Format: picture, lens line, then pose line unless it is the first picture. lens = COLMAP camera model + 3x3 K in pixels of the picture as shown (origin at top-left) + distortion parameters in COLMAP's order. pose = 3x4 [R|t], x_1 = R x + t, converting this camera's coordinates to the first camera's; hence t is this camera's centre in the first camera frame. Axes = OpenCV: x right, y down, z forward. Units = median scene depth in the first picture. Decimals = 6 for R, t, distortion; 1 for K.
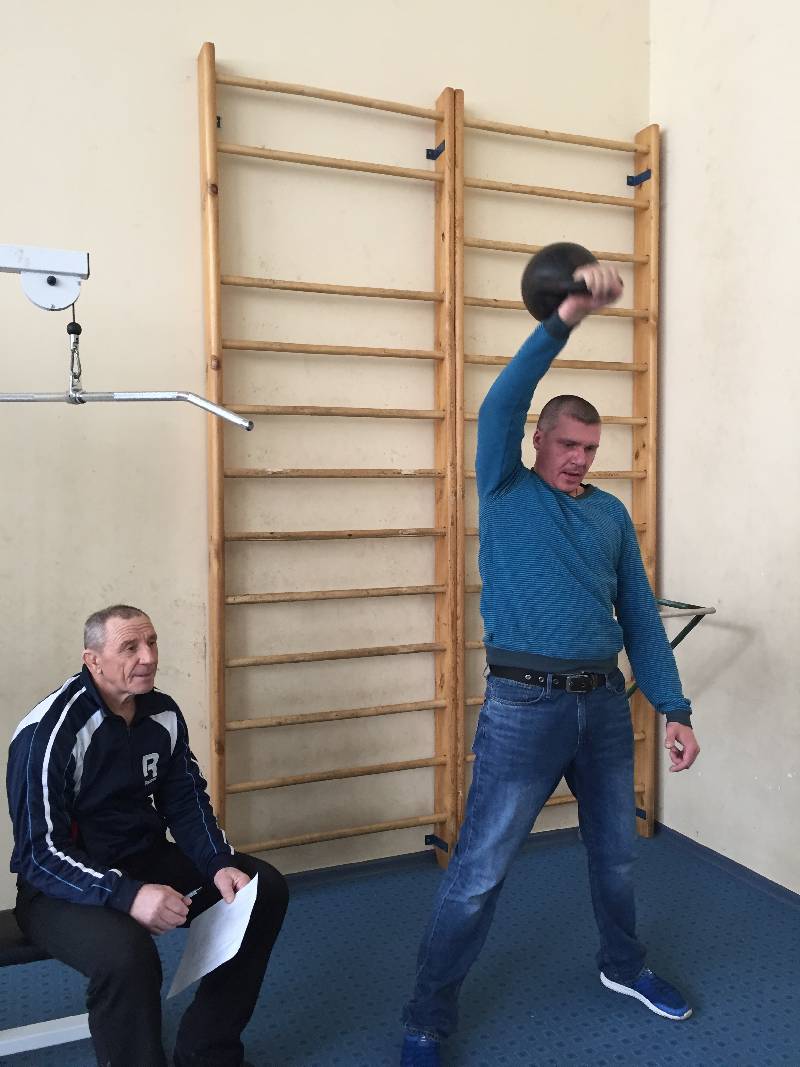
lens RADIAL K [[930.8, 0, 400.0], [0, 930.8, 533.5], [0, 0, 1]] dist [0.003472, -0.001417]
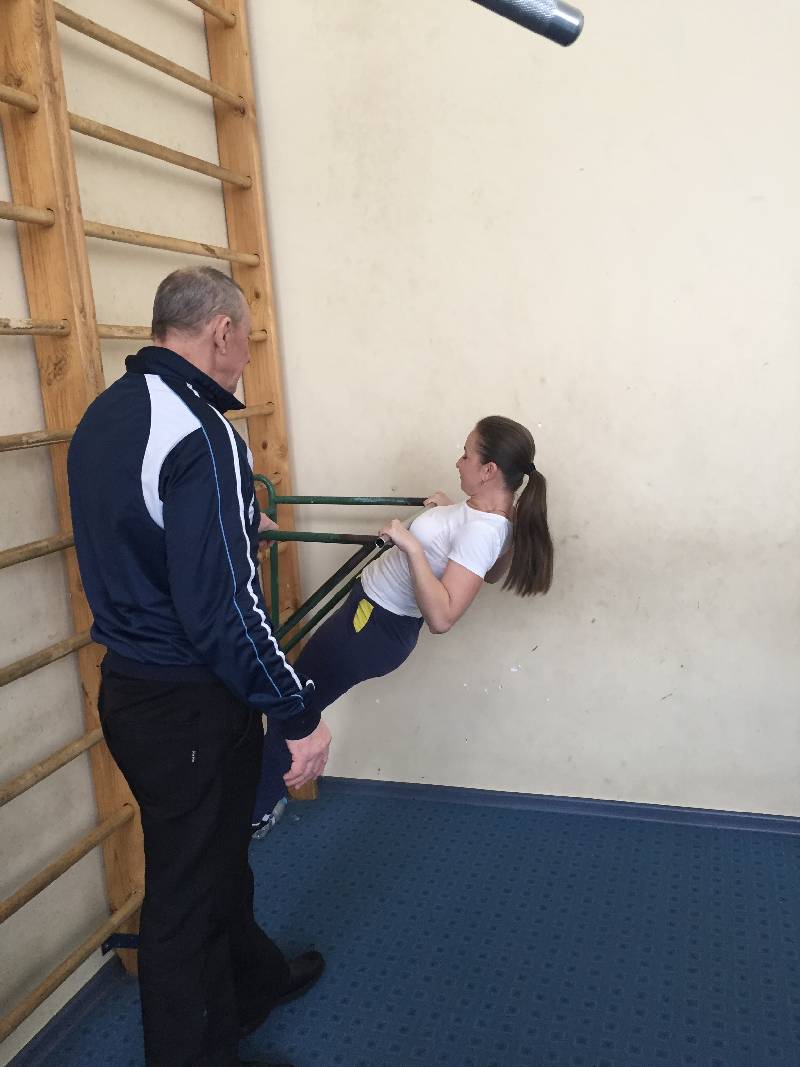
lens RADIAL K [[930.8, 0, 400.0], [0, 930.8, 533.5], [0, 0, 1]] dist [0.003472, -0.001417]
pose [[0.673423, -0.163687, 0.720907, -0.230786], [0.089644, 0.986064, 0.140152, -0.003578], [-0.733802, -0.029757, 0.678712, 0.458815]]
